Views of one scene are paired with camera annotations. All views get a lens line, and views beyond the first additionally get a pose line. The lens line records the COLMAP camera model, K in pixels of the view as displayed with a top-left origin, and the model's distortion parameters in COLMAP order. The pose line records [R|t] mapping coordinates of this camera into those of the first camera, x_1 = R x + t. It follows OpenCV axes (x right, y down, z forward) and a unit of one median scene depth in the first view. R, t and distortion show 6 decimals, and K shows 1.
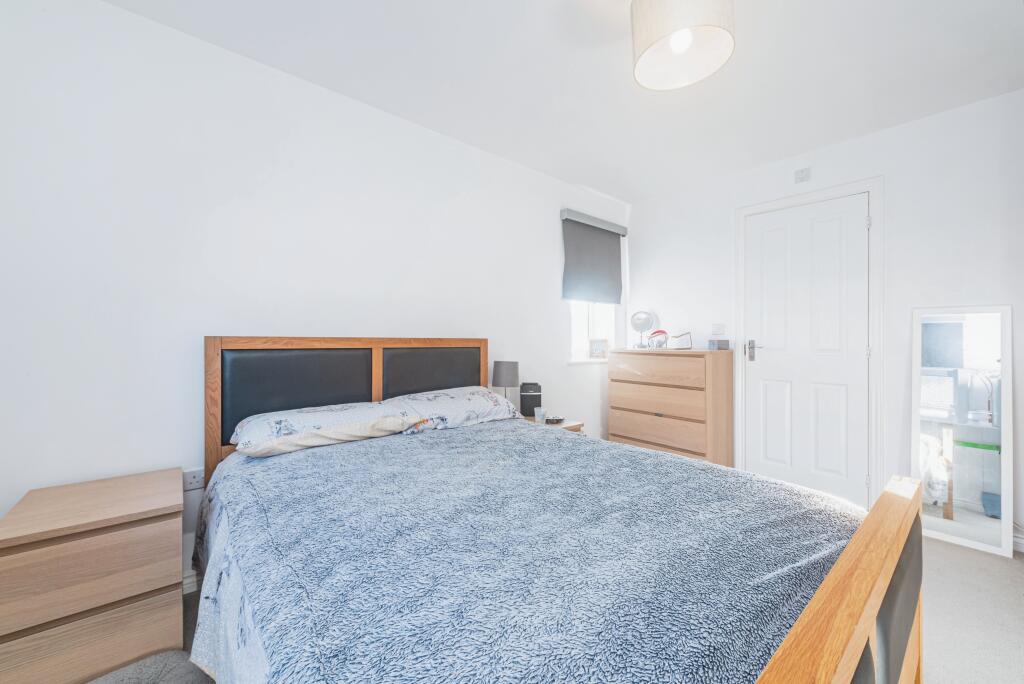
lens RADIAL K [[397.3, 0, 511.3], [0, 397.3, 338.2], [0, 0, 1]] dist [0.003655, 0.000373]
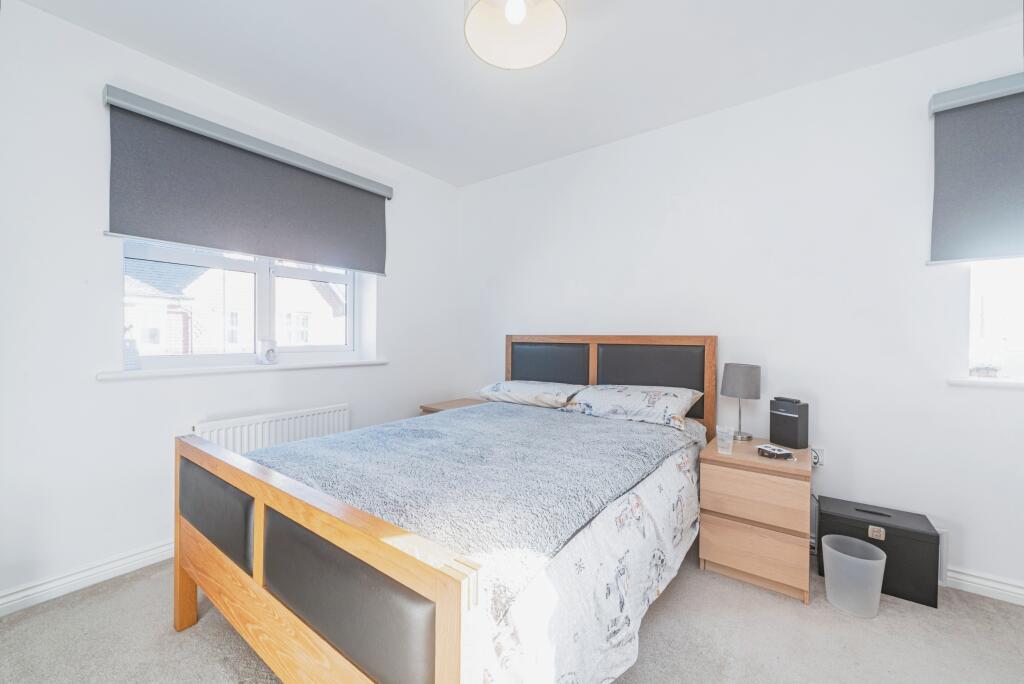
lens RADIAL K [[397.3, 0, 510.2], [0, 397.3, 342.4], [0, 0, 1]] dist [0.003655, 0.000373]
pose [[0.225693, 0.007720, -0.974168, 0.791854], [-0.004660, 0.999966, 0.006845, 0.013530], [0.974187, 0.002995, 0.225721, 0.470196]]
